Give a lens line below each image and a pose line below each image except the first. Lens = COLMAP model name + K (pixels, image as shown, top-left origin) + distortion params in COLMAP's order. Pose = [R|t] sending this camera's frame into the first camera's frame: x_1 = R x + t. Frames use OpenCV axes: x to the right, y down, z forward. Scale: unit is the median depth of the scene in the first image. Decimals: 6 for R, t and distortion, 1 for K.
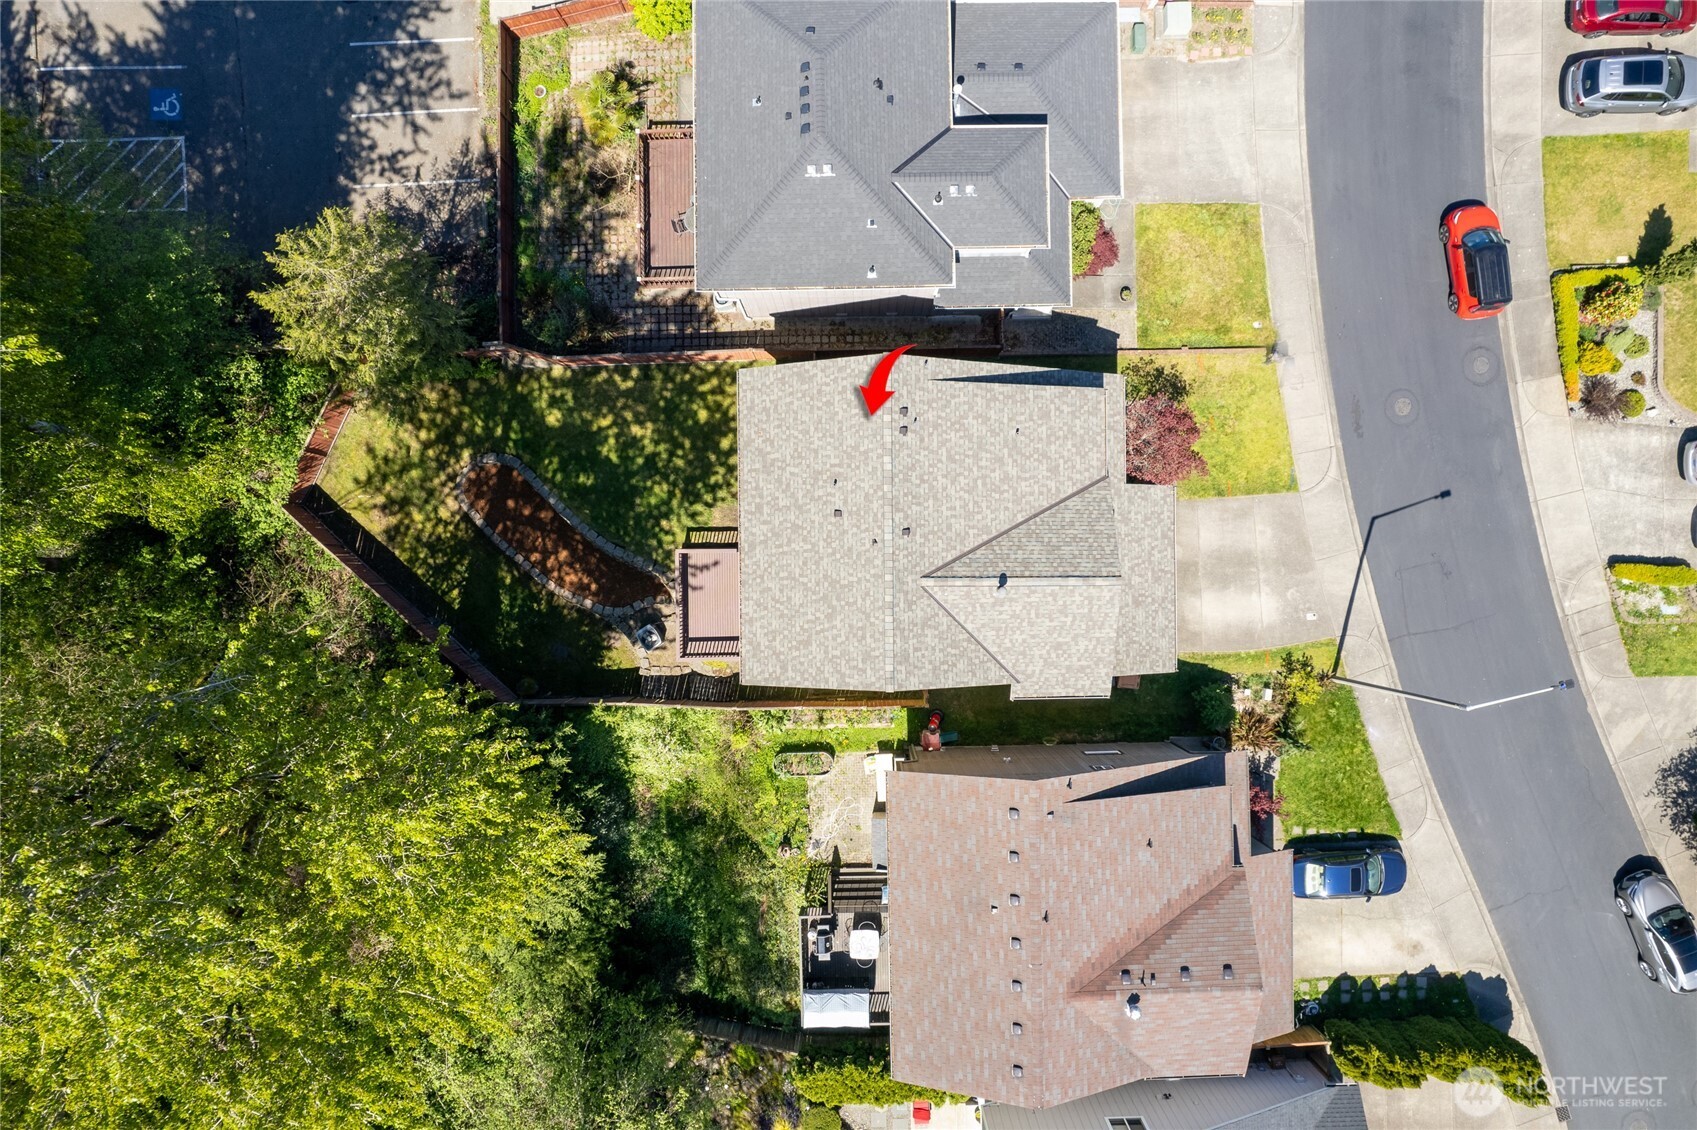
lens RADIAL K [[1081.5, 0, 864.8], [0, 1081.5, 593.6], [0, 0, 1]] dist [-0.052873, 0.033688]
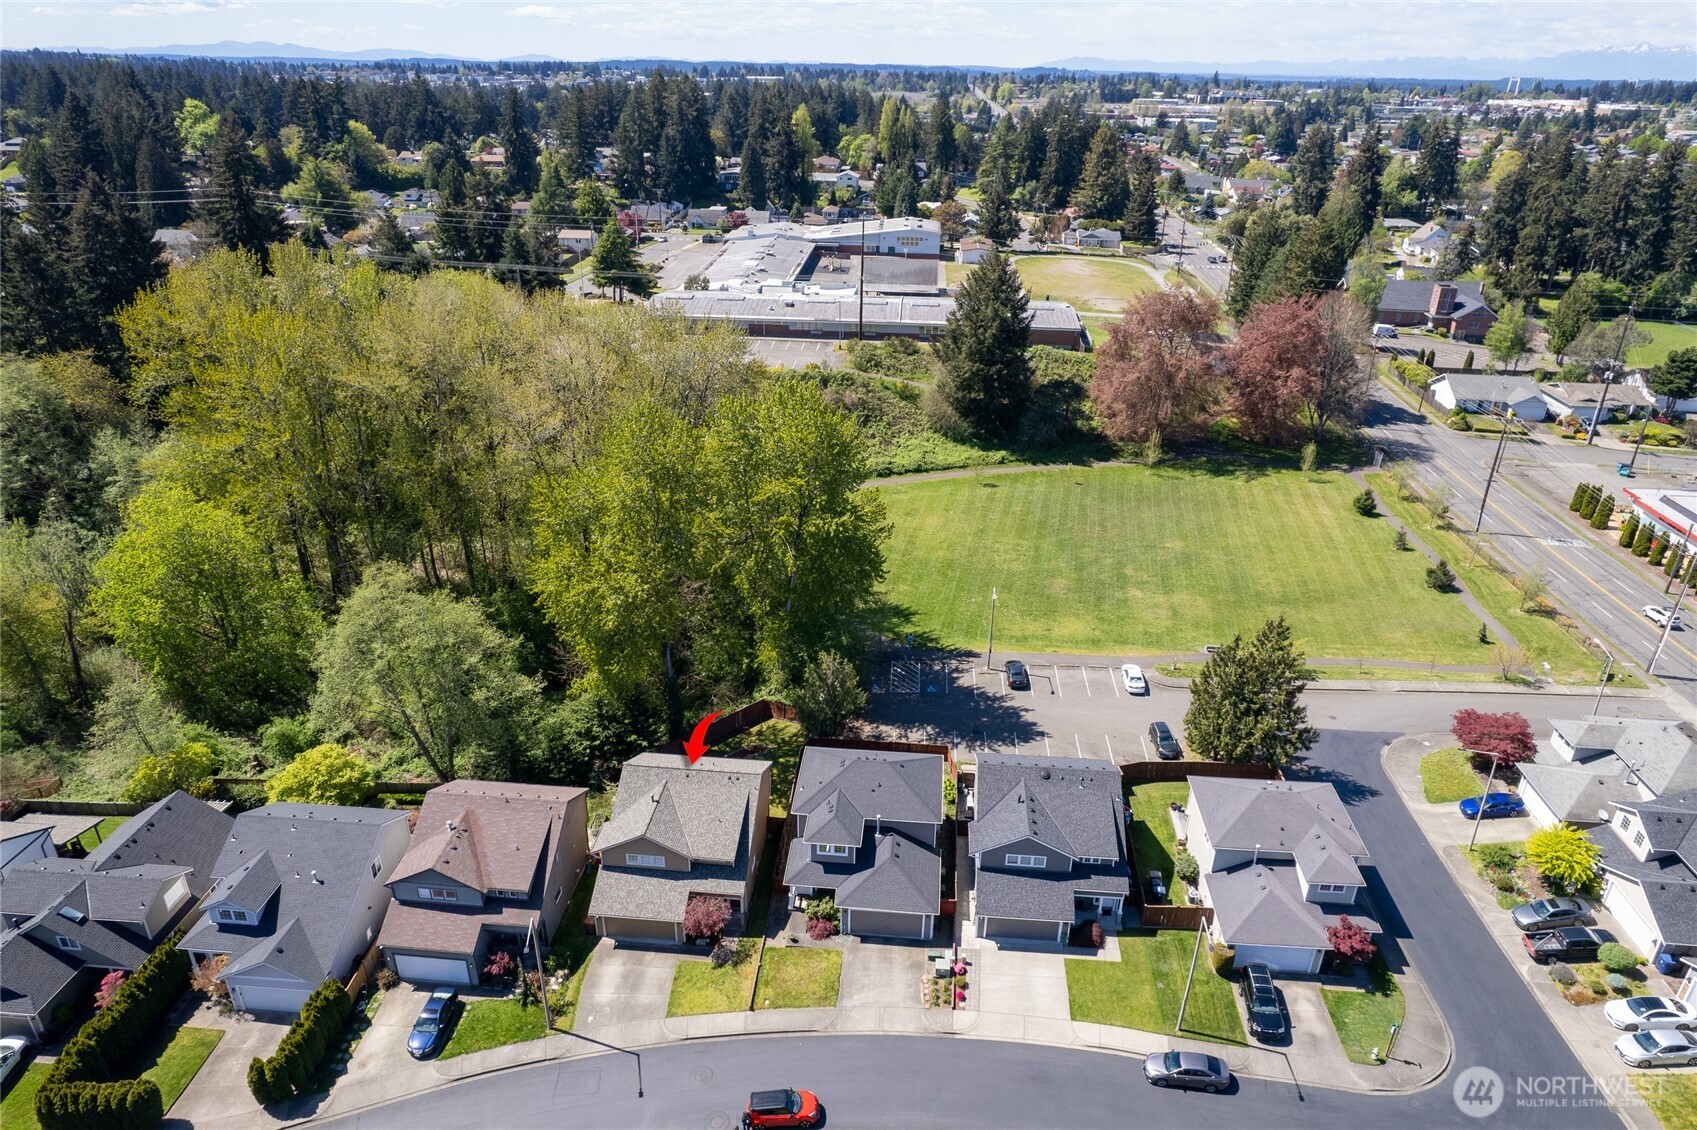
lens RADIAL K [[1081.5, 0, 842.5], [0, 1081.5, 573.5], [0, 0, 1]] dist [-0.052873, 0.033688]
pose [[-0.114696, 0.428098, -0.896425, 1.570647], [-0.993170, -0.068846, 0.094197, -0.478359], [-0.021390, 0.901106, 0.433070, -0.355419]]
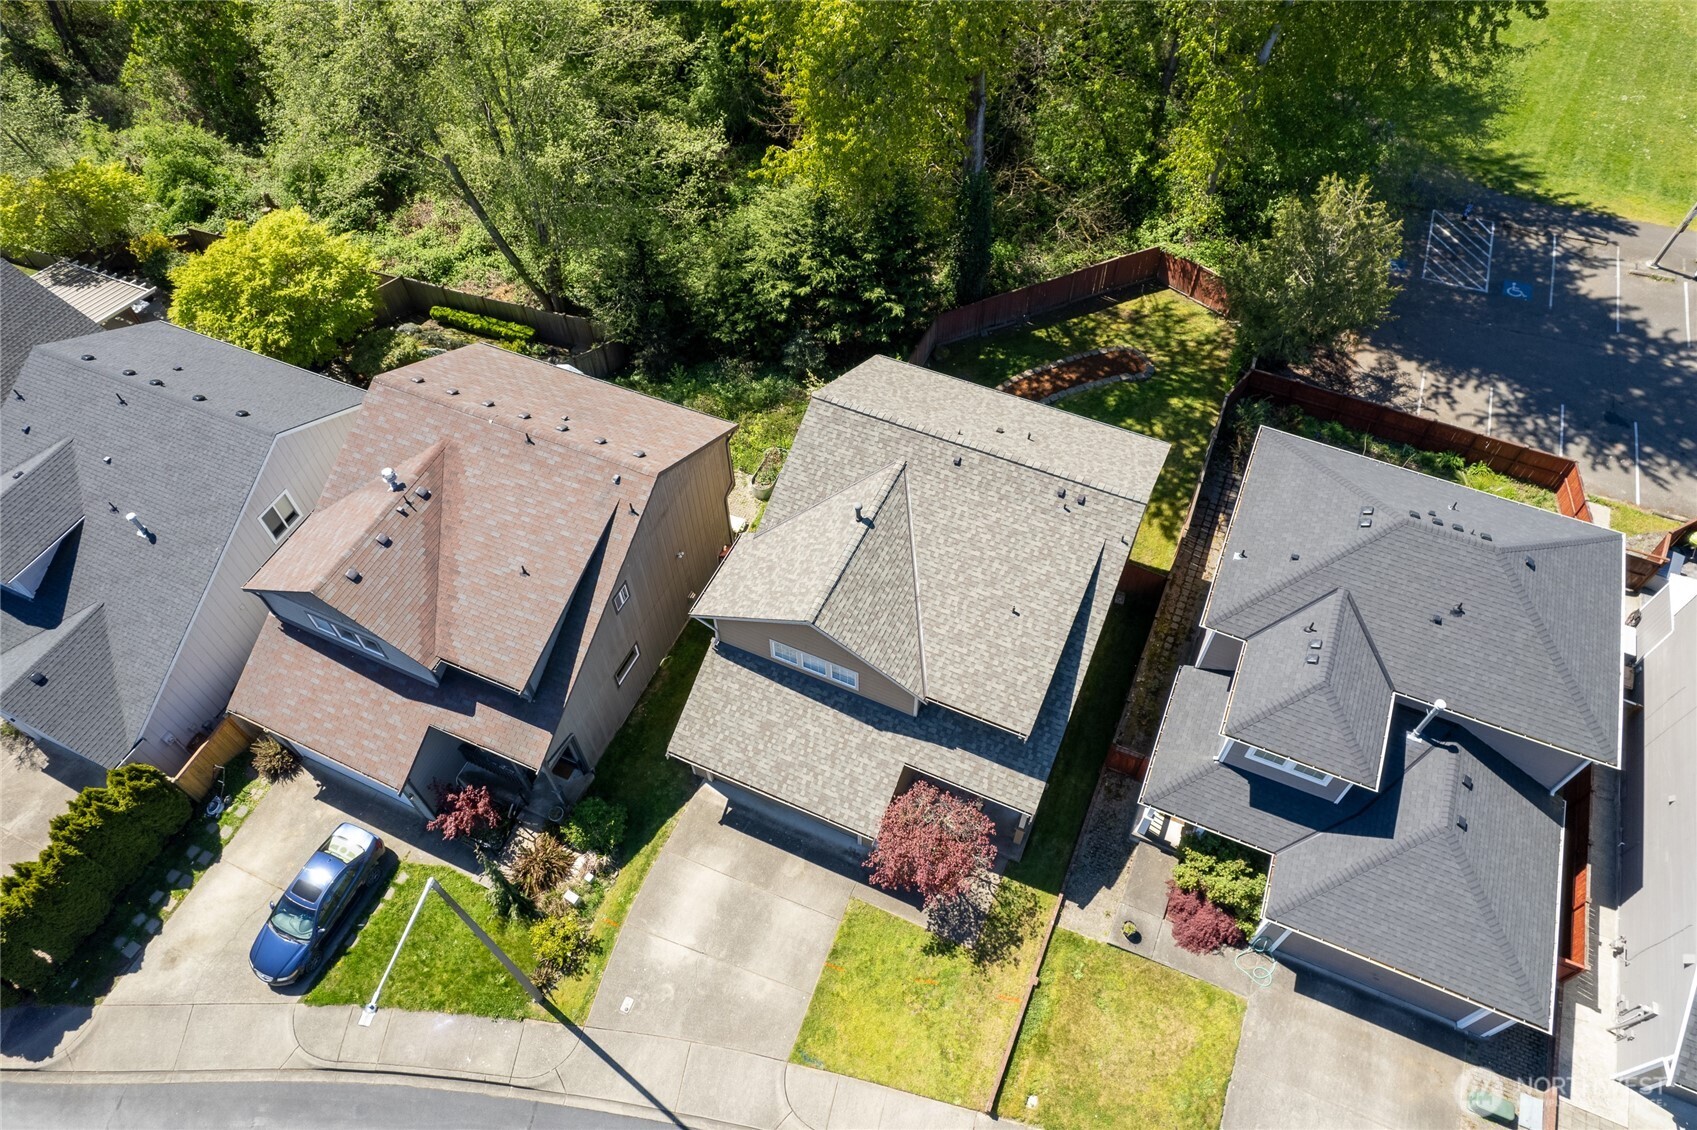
lens RADIAL K [[1081.5, 0, 856.8], [0, 1081.5, 564.3], [0, 0, 1]] dist [-0.052873, 0.033688]
pose [[-0.426796, 0.724809, -0.540830, 0.526915], [-0.904341, -0.344314, 0.252220, -0.199962], [-0.003404, 0.596742, 0.802426, 0.239766]]
